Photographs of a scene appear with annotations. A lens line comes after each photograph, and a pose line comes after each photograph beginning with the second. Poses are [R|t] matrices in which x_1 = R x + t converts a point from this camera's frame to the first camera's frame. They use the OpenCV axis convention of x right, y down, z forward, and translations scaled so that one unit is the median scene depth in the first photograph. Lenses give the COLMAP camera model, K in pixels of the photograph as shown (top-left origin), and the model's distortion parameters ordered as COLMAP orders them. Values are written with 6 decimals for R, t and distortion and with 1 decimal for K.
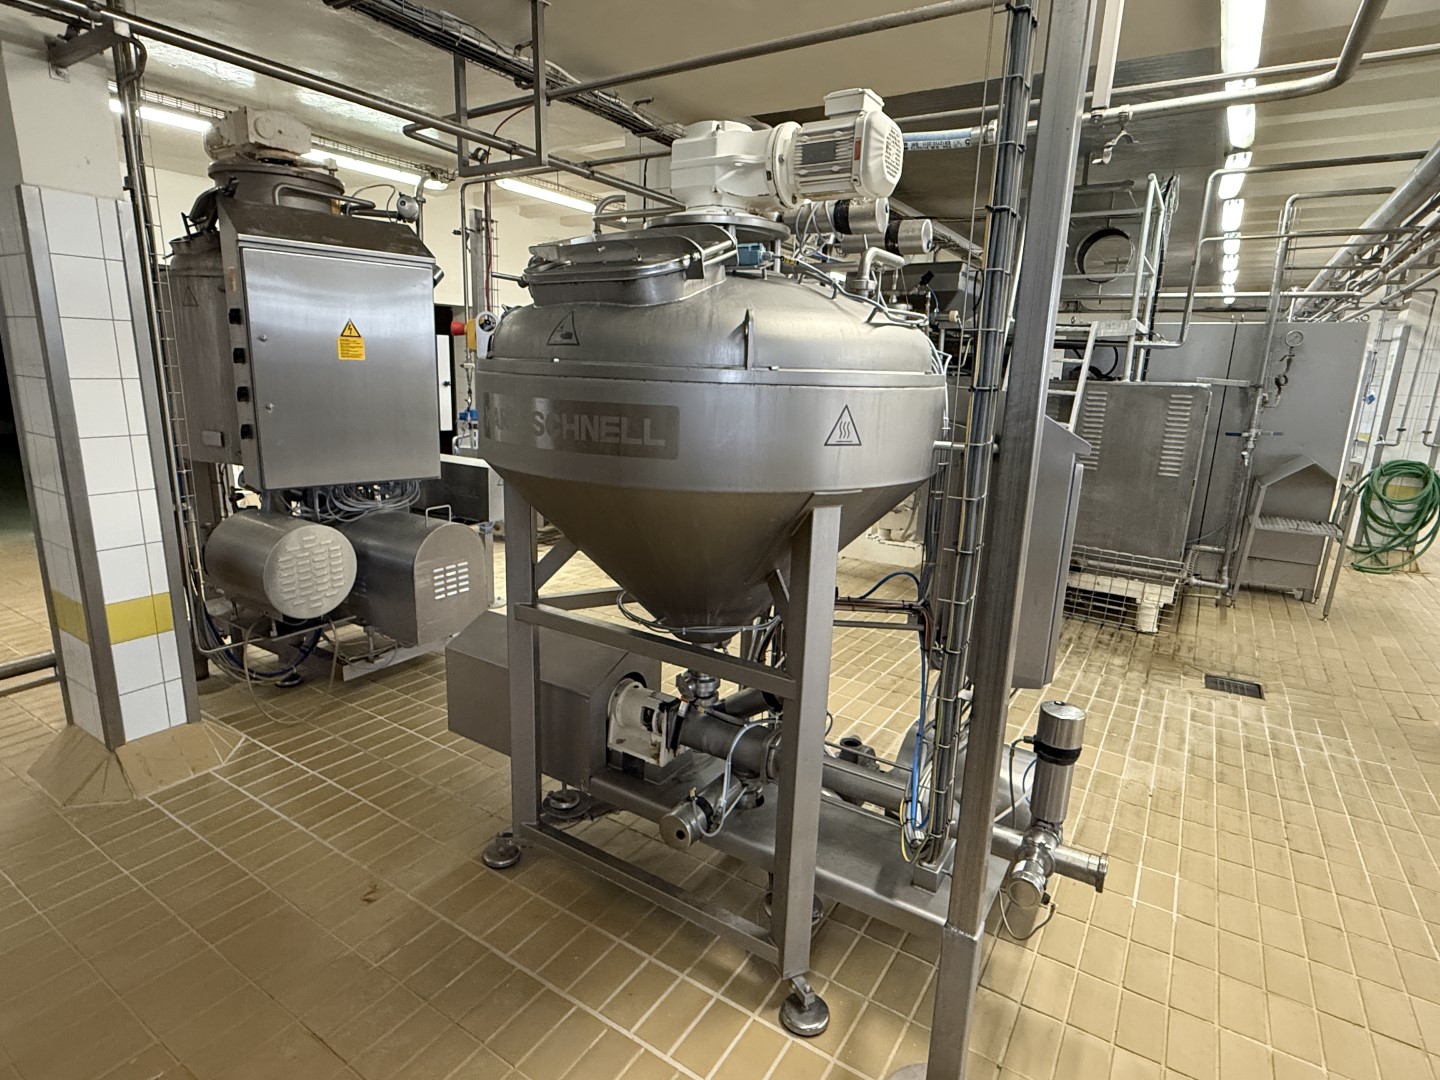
lens RADIAL K [[762.5, 0, 718.6], [0, 762.5, 539.9], [0, 0, 1]] dist [-0.002070, 0.000510]
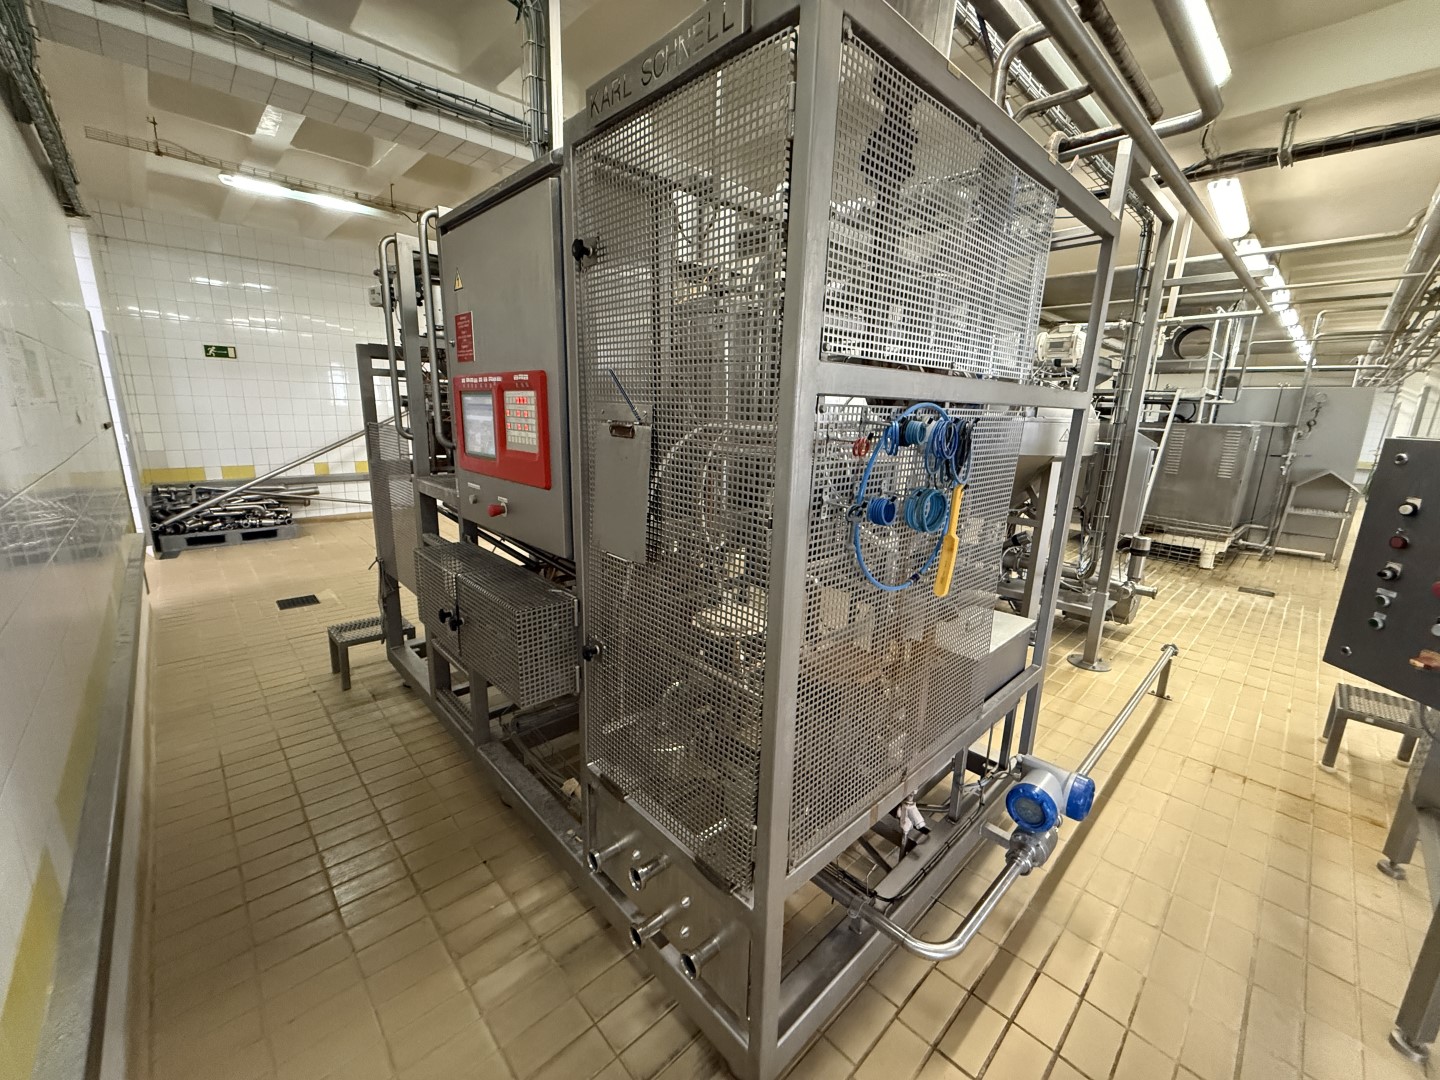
lens RADIAL K [[571.1, 0, 721.2], [0, 571.1, 535.3], [0, 0, 1]] dist [0.000113, -0.000239]
pose [[0.971059, 0.048126, -0.233940, -0.203155], [-0.051337, 0.998652, -0.007652, 0.111507], [0.233257, 0.019440, 0.972221, -0.509151]]
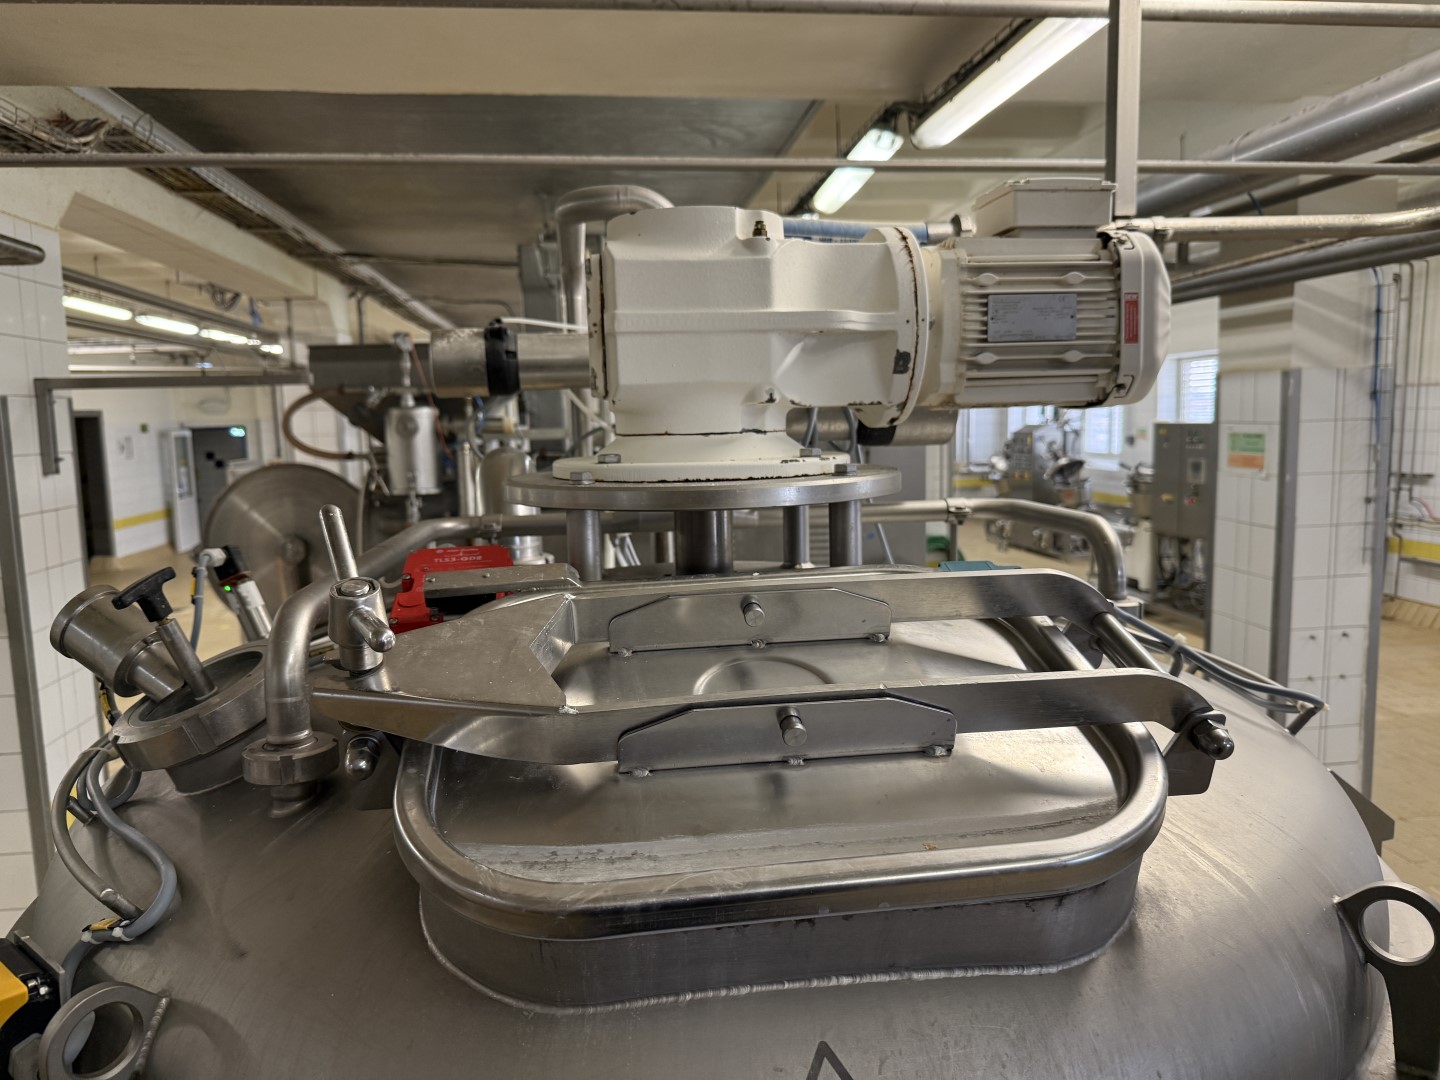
lens RADIAL K [[1030.6, 0, 719.7], [0, 1030.6, 538.9], [0, 0, 1]] dist [0.003413, 0.000980]
pose [[0.763436, -0.134419, 0.631742, -0.123260], [0.198084, 0.979697, -0.030922, -0.143189], [-0.614759, 0.148745, 0.774562, 0.243780]]
